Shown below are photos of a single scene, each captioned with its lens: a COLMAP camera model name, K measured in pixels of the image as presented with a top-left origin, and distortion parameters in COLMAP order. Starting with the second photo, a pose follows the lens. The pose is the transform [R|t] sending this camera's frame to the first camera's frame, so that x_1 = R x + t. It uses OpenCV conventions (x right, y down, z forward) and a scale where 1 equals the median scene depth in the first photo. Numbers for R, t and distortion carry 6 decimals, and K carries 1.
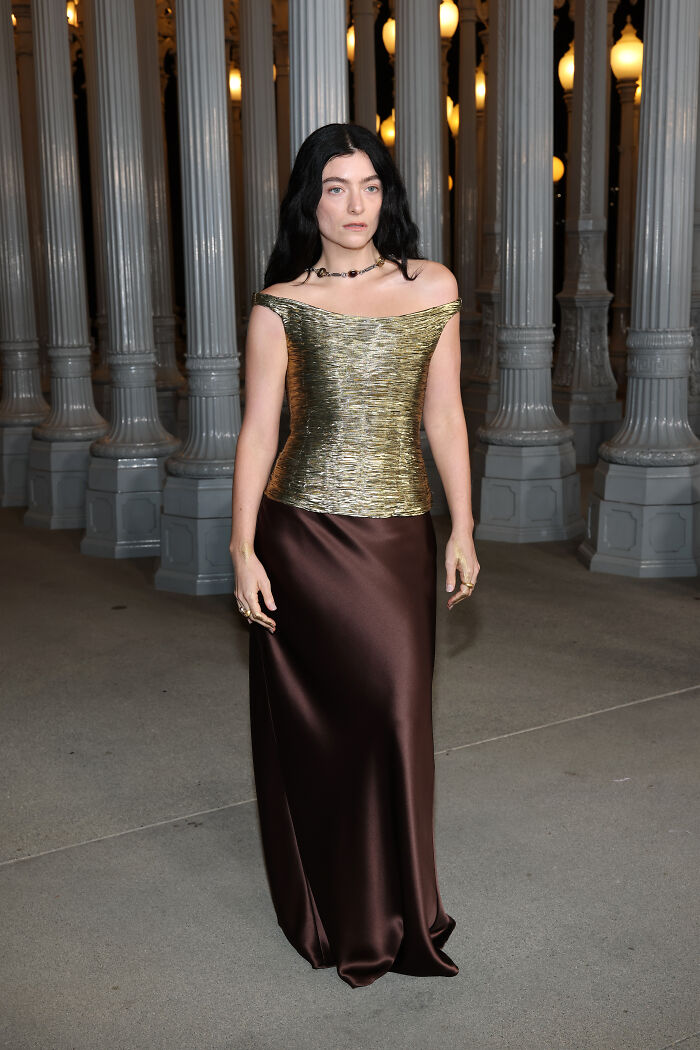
lens RADIAL K [[1325.3, 0, 349.4], [0, 1325.3, 560.0], [0, 0, 1]] dist [0.006878, -0.016581]
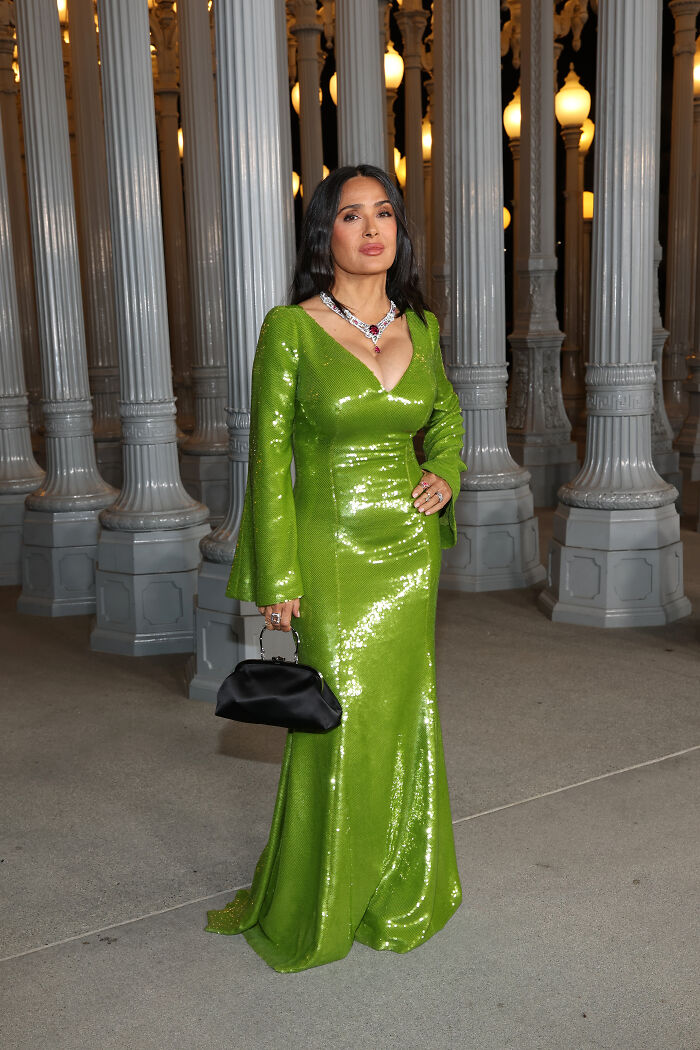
lens RADIAL K [[1240.3, 0, 319.2], [0, 1240.3, 587.7], [0, 0, 1]] dist [-0.003049, 0.007149]
pose [[0.999797, -0.019786, 0.003917, 0.011489], [0.019818, 0.999767, -0.008517, -0.010306], [-0.003748, 0.008593, 0.999956, 0.105937]]
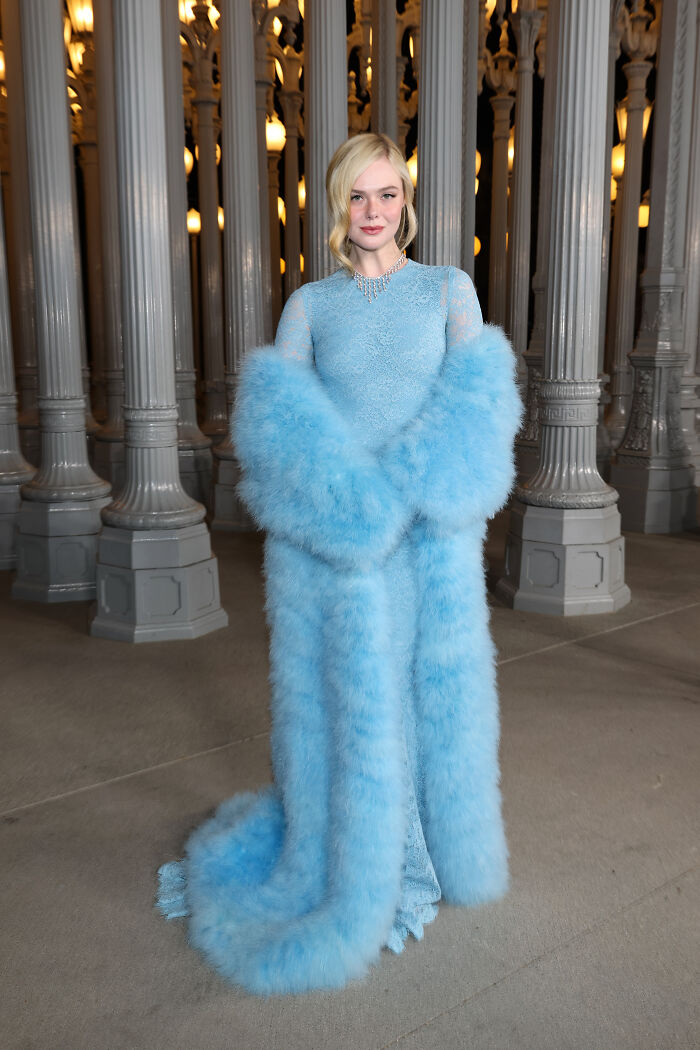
lens RADIAL K [[1027.8, 0, 365.4], [0, 1027.8, 526.8], [0, 0, 1]] dist [0.001615, 0.007143]
pose [[0.990150, -0.011135, 0.139570, 0.030911], [0.015830, 0.999344, -0.032573, -0.005472], [-0.139116, 0.034462, 0.989676, 0.060741]]
